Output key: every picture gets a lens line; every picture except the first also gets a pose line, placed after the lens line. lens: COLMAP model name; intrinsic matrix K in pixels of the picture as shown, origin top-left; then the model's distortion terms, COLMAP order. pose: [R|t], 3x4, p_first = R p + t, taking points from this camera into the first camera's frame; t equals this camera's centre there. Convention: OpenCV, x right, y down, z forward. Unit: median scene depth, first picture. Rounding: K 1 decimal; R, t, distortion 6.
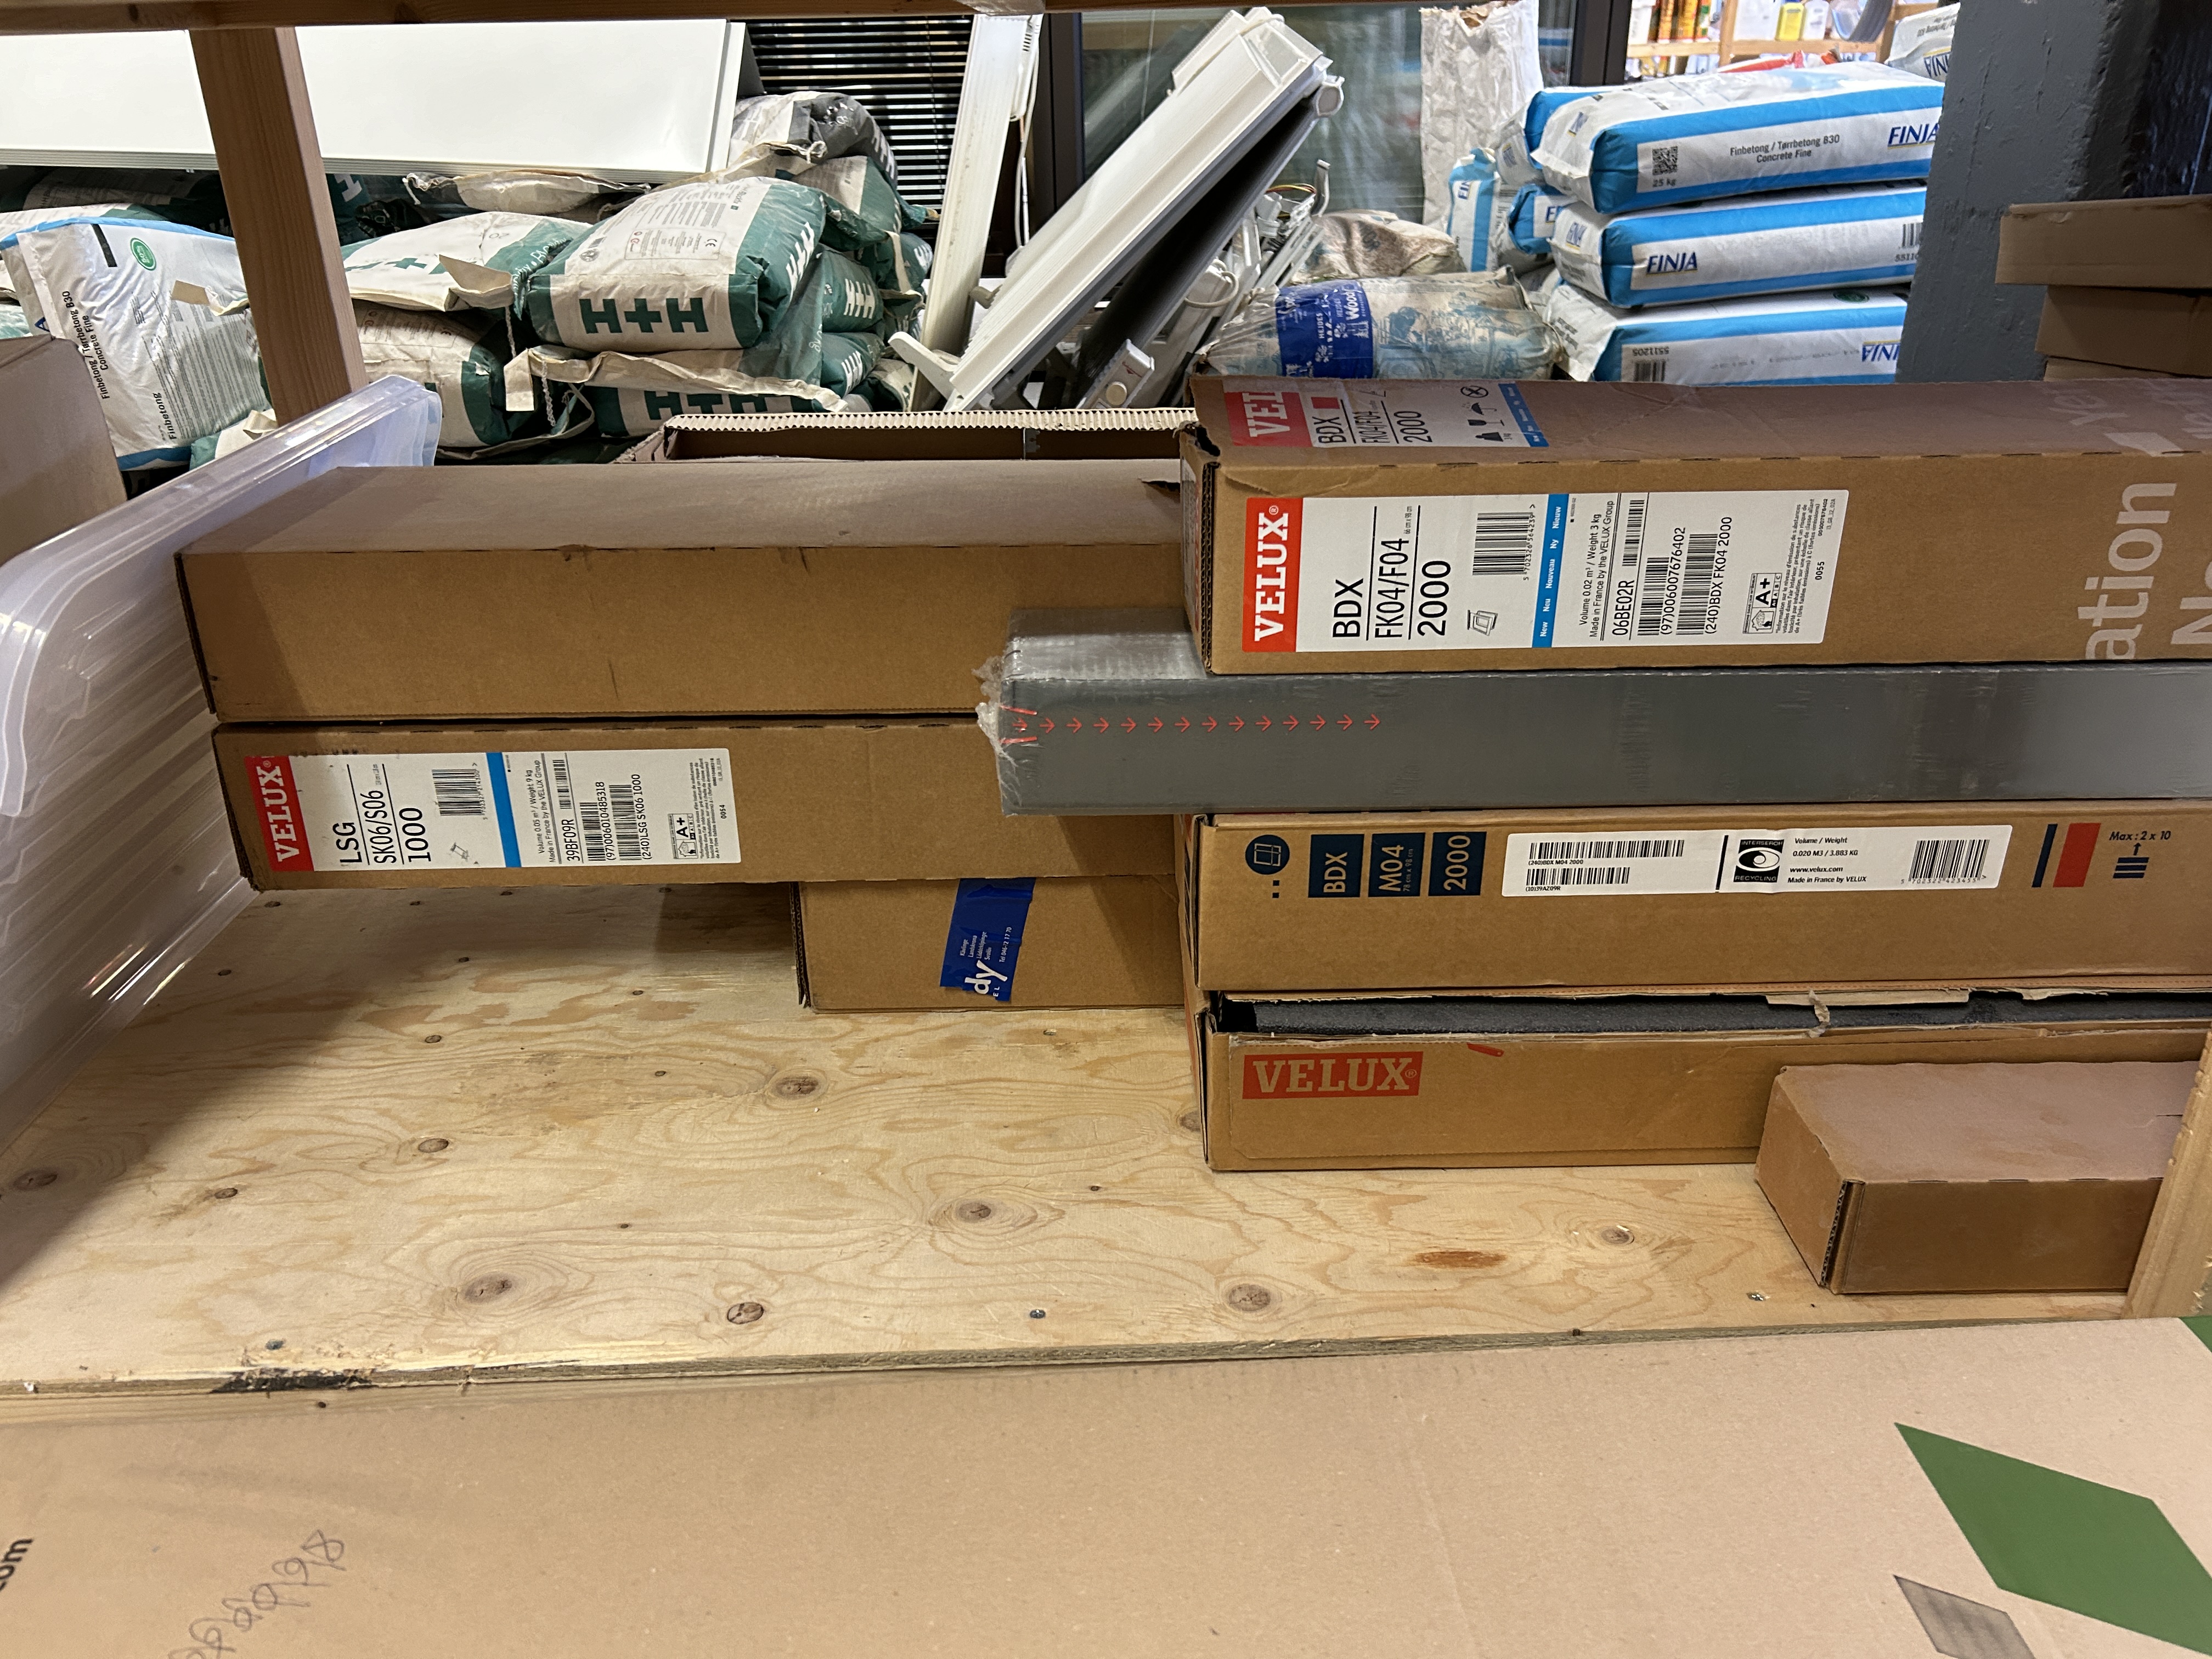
lens RADIAL K [[1675.5, 0, 1106.0], [0, 1675.5, 829.5], [0, 0, 1]] dist [0.022842, -0.045689]
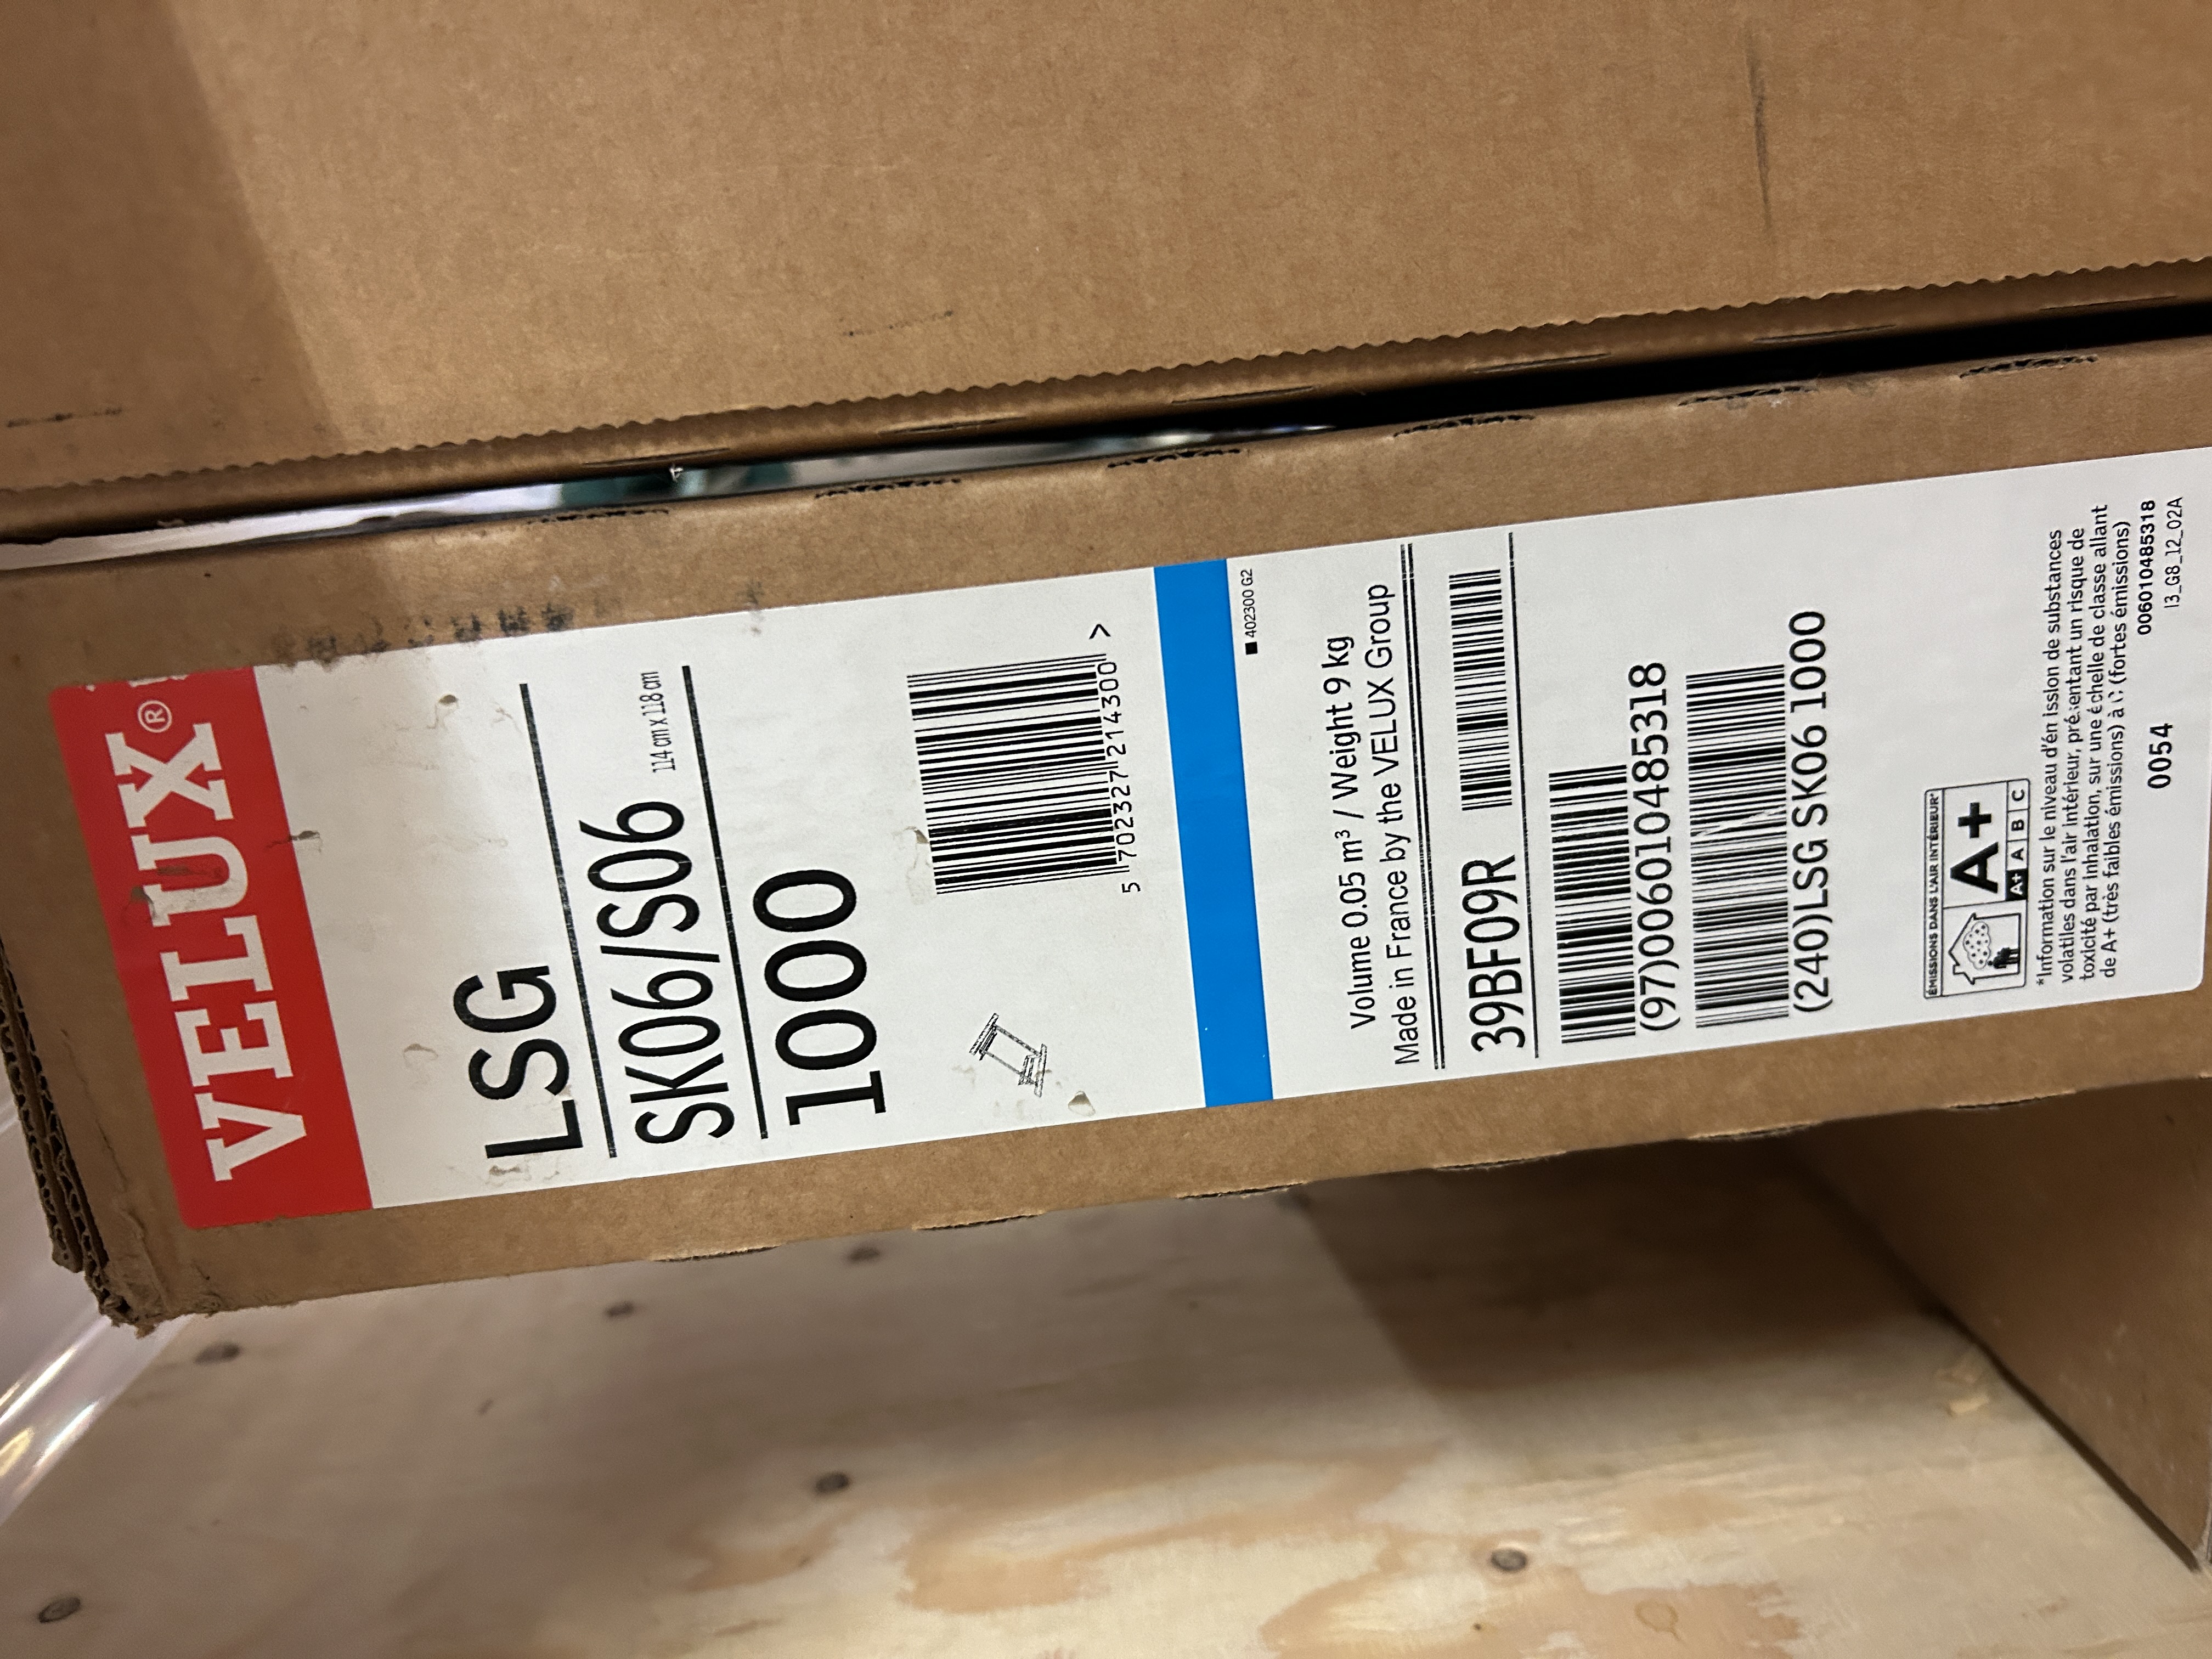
lens RADIAL K [[1675.5, 0, 1106.0], [0, 1675.5, 829.5], [0, 0, 1]] dist [0.022842, -0.045689]
pose [[0.994863, -0.101233, 0.000180, -0.376039], [0.099253, 0.975049, -0.198564, 0.030140], [0.019926, 0.197561, 0.980088, 0.787280]]
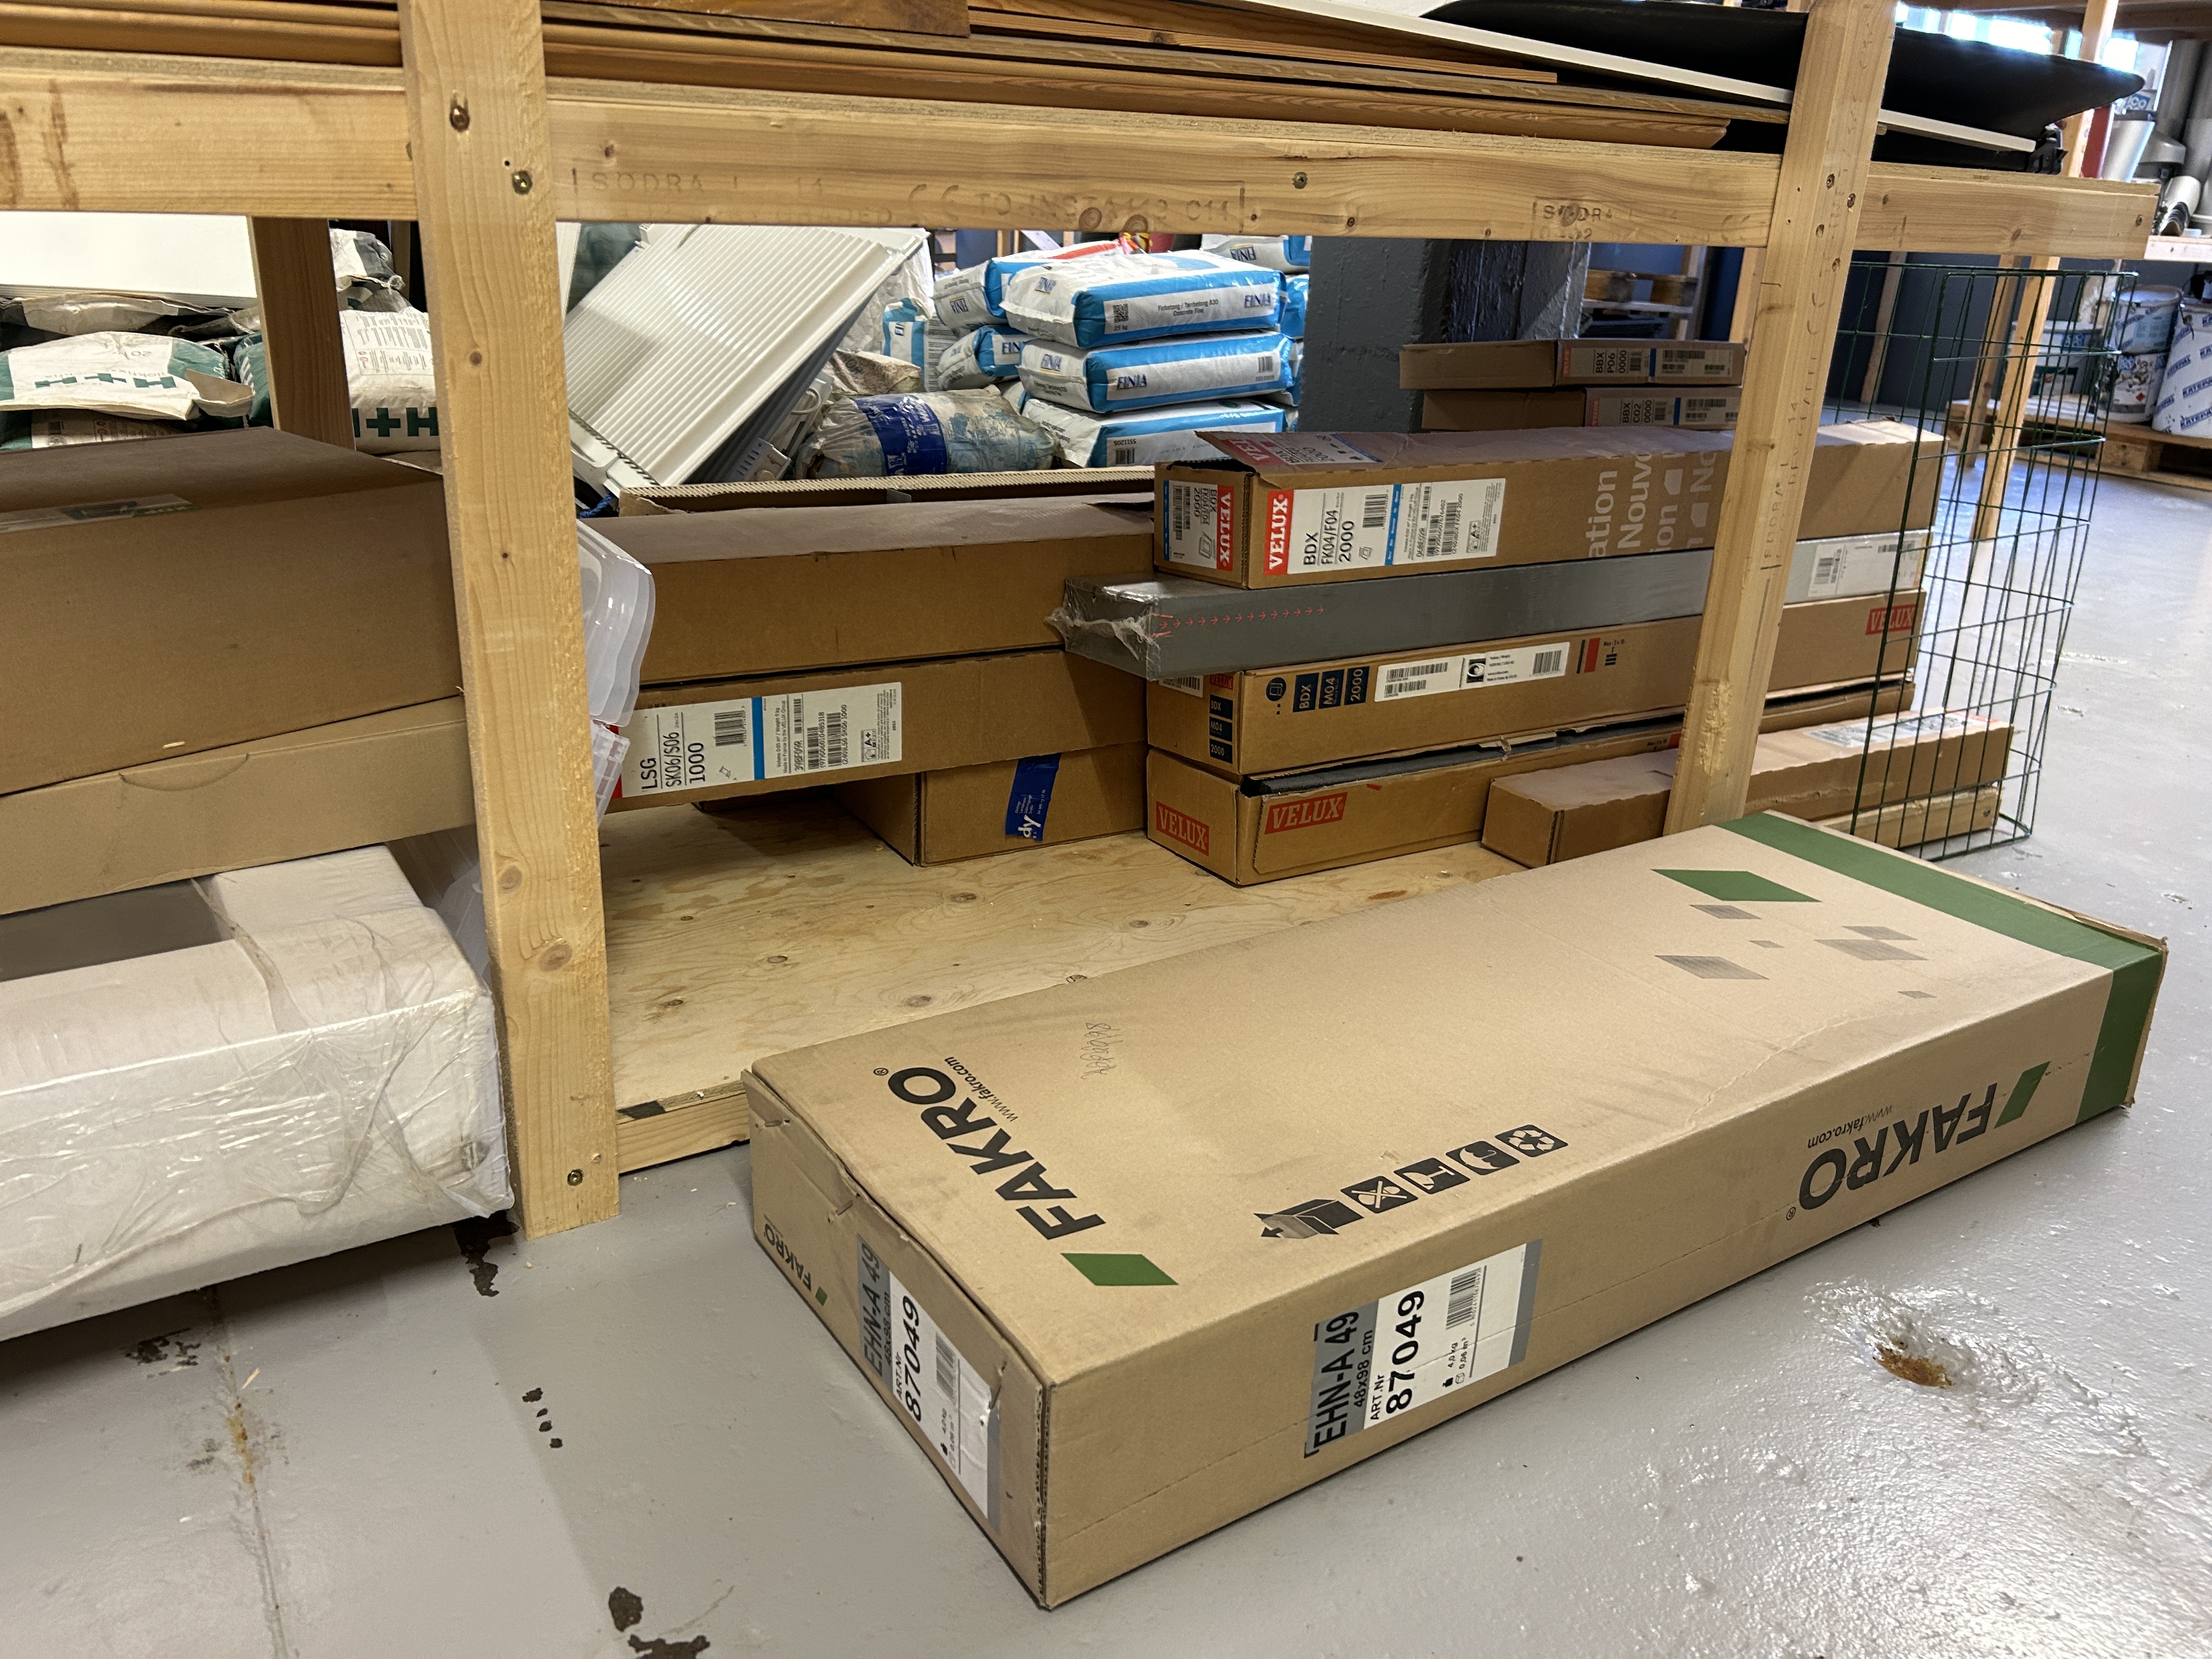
lens RADIAL K [[1641.7, 0, 1115.9], [0, 1641.7, 853.8], [0, 0, 1]] dist [0.039952, -0.048309]
pose [[0.860907, -0.137936, 0.489706, -0.812439], [0.164858, 0.986244, -0.012025, 0.157283], [-0.481311, 0.091084, 0.871804, -0.392169]]
